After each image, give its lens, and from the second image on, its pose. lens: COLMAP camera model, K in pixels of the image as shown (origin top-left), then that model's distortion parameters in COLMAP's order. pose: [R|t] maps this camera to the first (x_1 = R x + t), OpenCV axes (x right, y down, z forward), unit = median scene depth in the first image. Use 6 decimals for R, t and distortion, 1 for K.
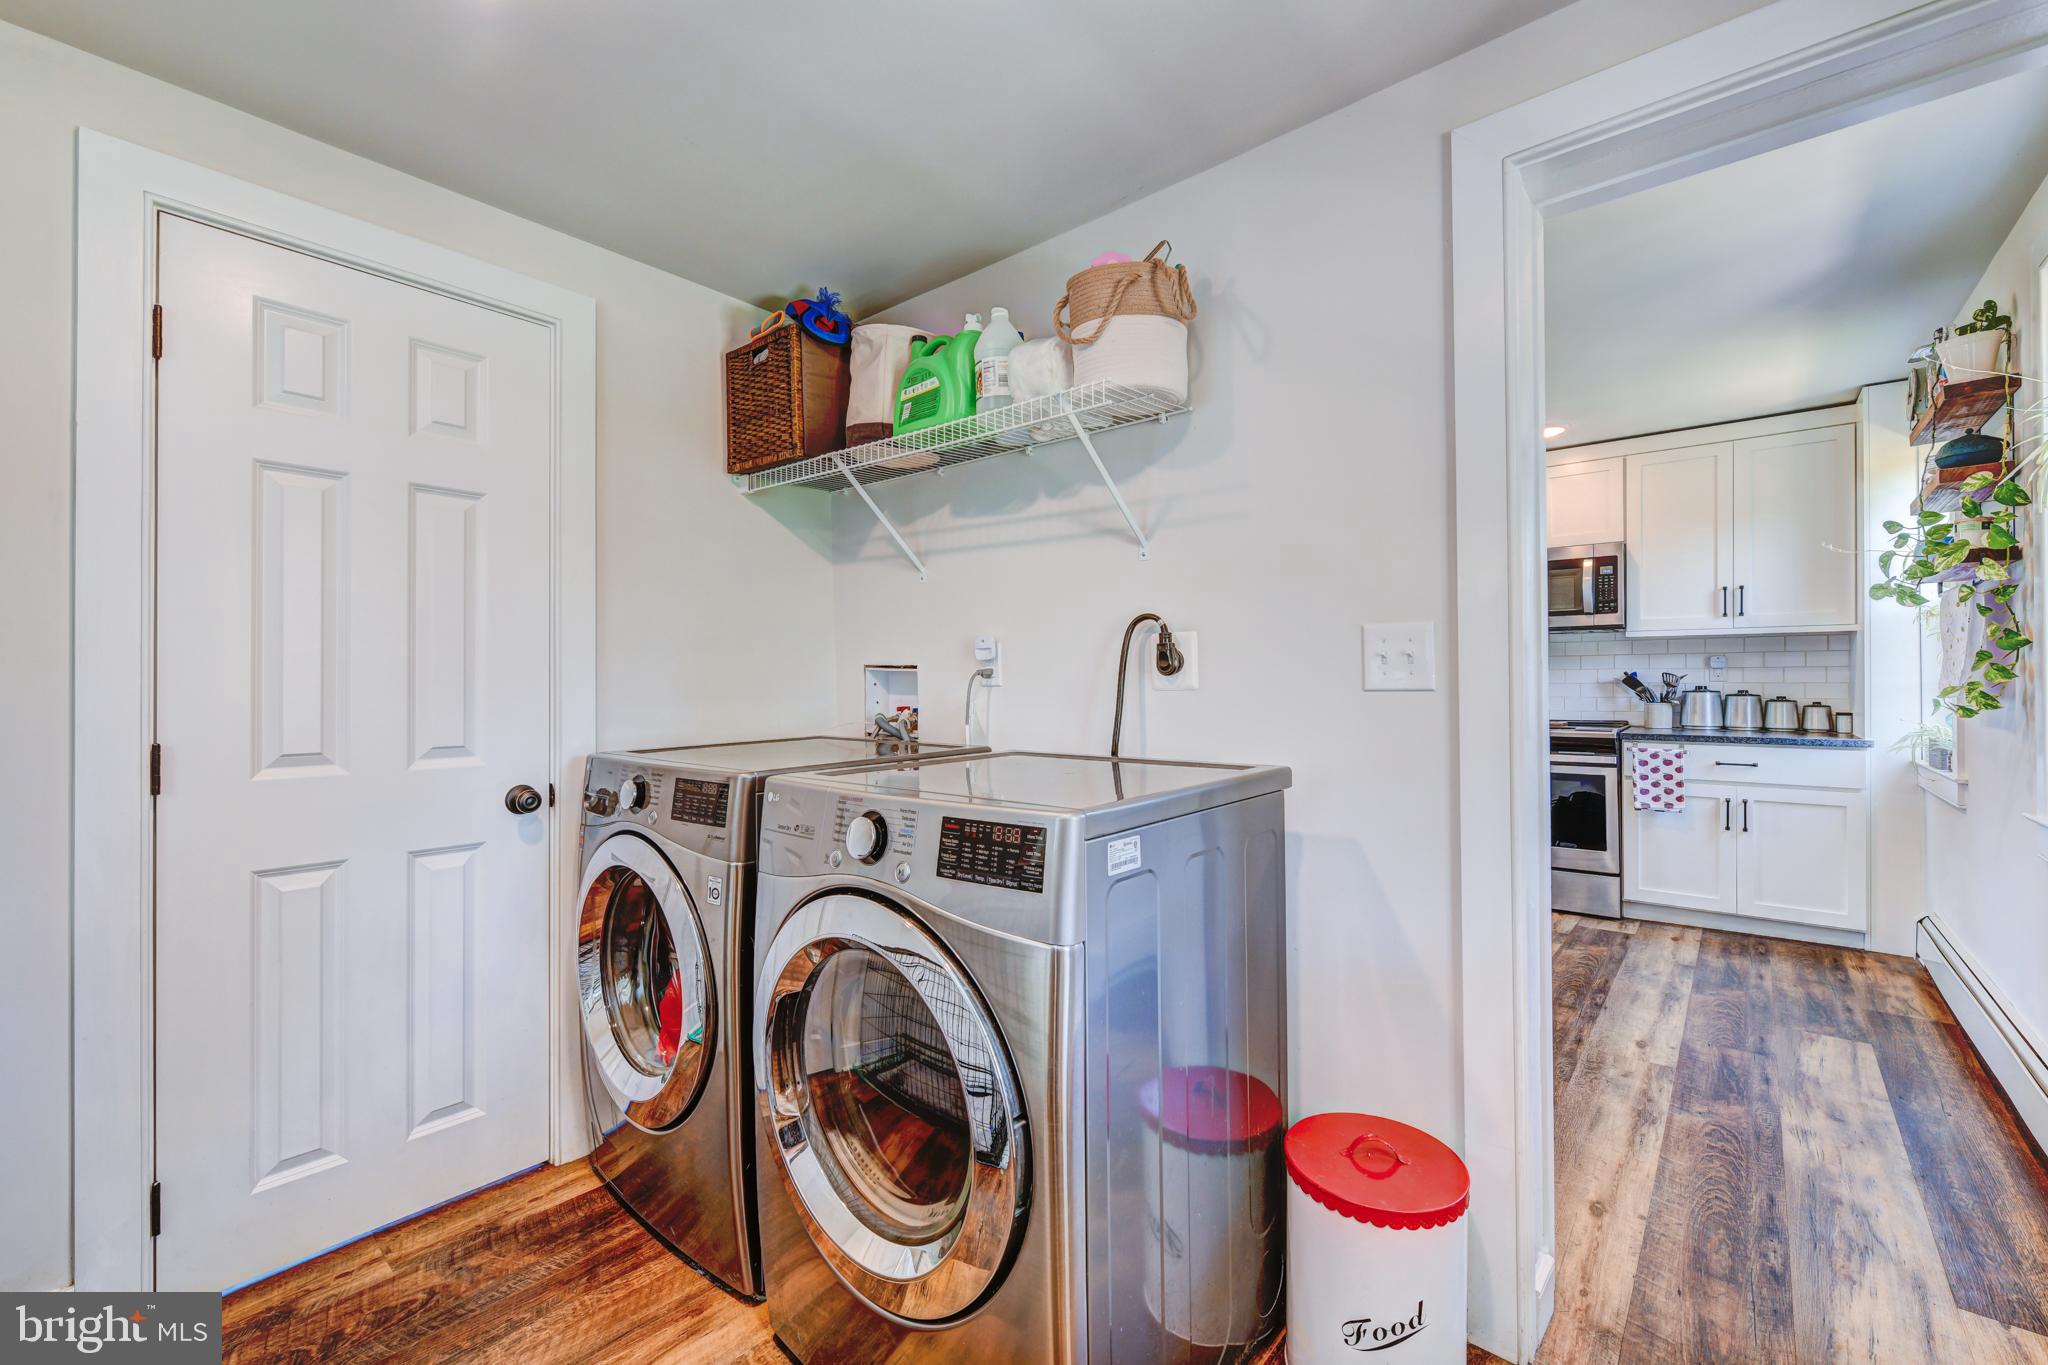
lens RADIAL K [[859.7, 0, 1029.0], [0, 859.7, 679.5], [0, 0, 1]] dist [0.007364, -0.002988]
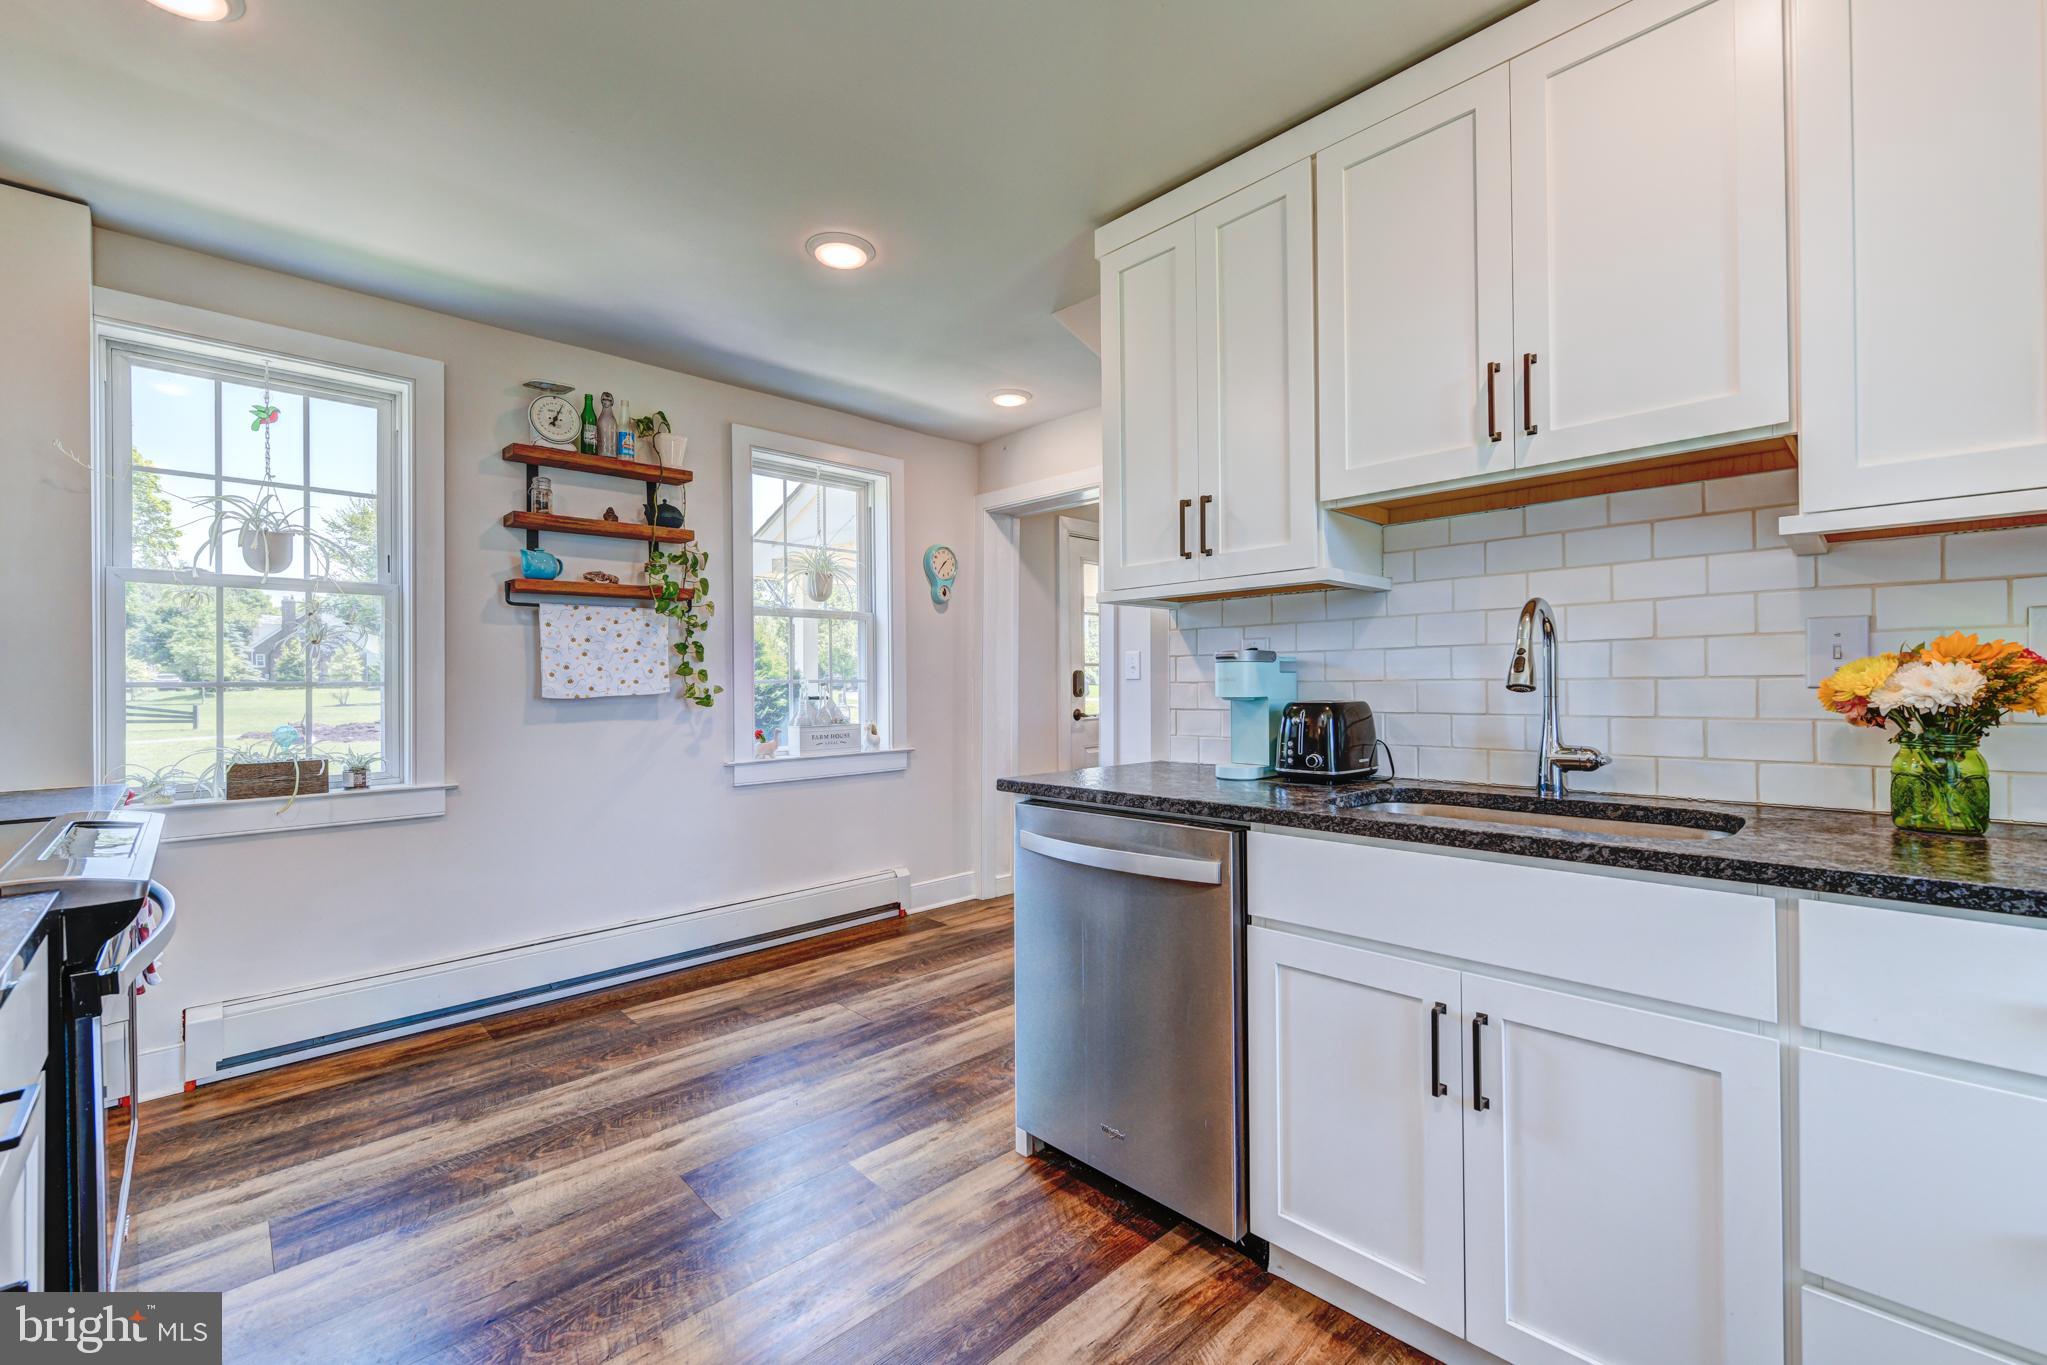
lens RADIAL K [[859.3, 0, 1019.2], [0, 859.3, 683.2], [0, 0, 1]] dist [0.007364, -0.002988]
pose [[-0.995107, 0.017021, 0.097330, 0.341145], [0.016445, 0.999842, -0.006719, 0.018046], [-0.097429, -0.005085, -0.995229, 1.988262]]
